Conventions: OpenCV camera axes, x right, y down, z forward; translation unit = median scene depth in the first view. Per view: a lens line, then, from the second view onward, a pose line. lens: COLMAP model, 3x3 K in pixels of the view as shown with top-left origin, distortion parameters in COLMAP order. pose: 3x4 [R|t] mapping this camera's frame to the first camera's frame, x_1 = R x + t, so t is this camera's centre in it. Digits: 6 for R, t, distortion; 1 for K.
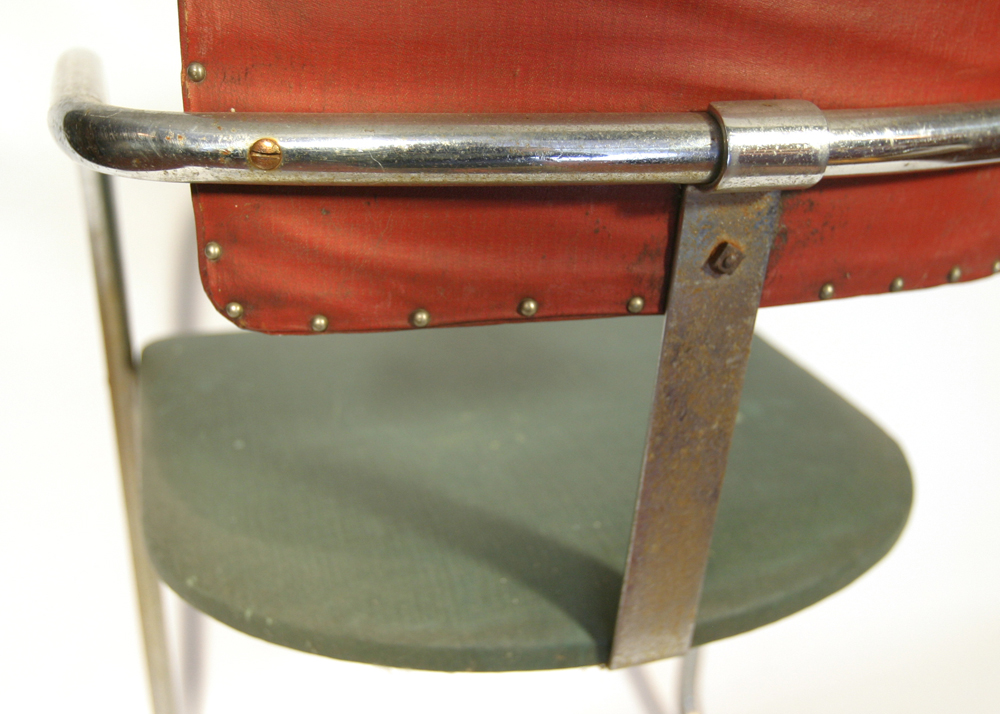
lens RADIAL K [[1101.2, 0, 493.8], [0, 1101.2, 363.5], [0, 0, 1]] dist [-0.053420, 0.000000]
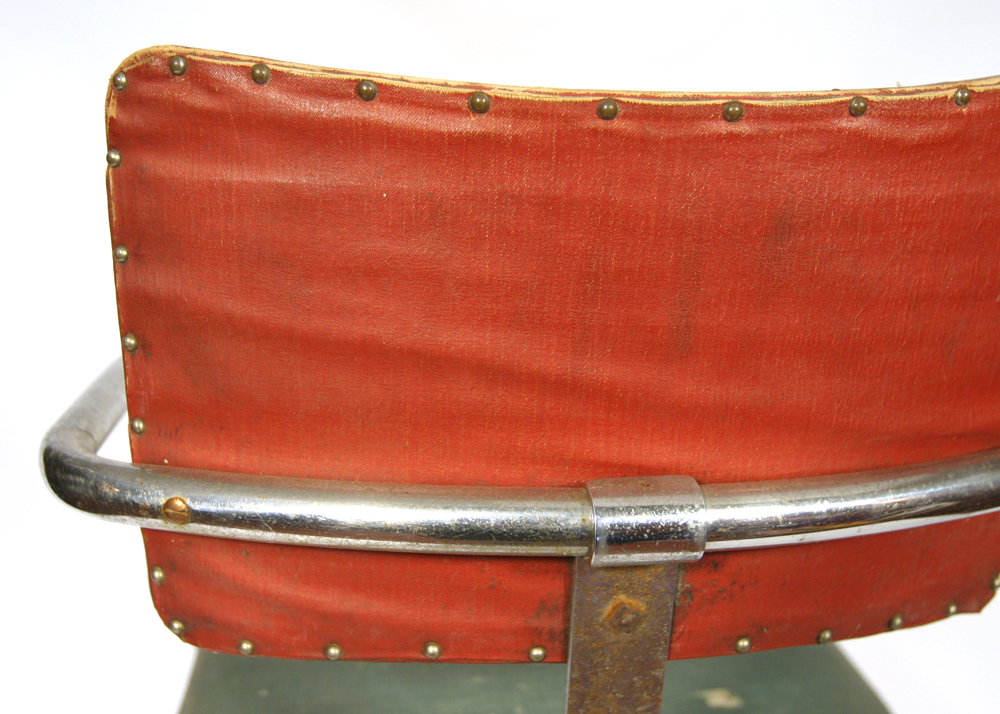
lens RADIAL K [[997.0, 0, 499.1], [0, 997.0, 364.6], [0, 0, 1]] dist [-0.074984, 0.000000]
pose [[0.985575, 0.031878, -0.166211, 0.243698], [-0.057856, 0.986394, -0.153881, -0.179571], [0.159044, 0.161277, 0.974010, 0.050225]]
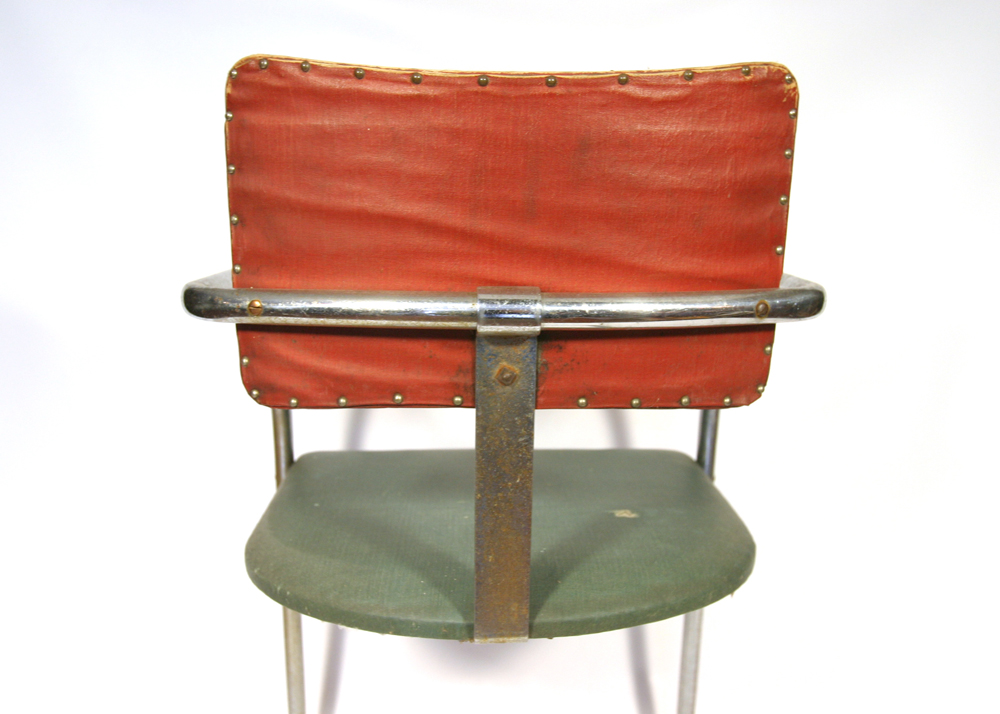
lens RADIAL K [[883.1, 0, 507.0], [0, 883.1, 351.4], [0, 0, 1]] dist [-0.088981, 0.007342]
pose [[0.971860, 0.032783, -0.233266, 0.545051], [-0.082226, 0.975191, -0.205525, 0.157721], [0.220741, 0.218922, 0.950446, -0.356083]]
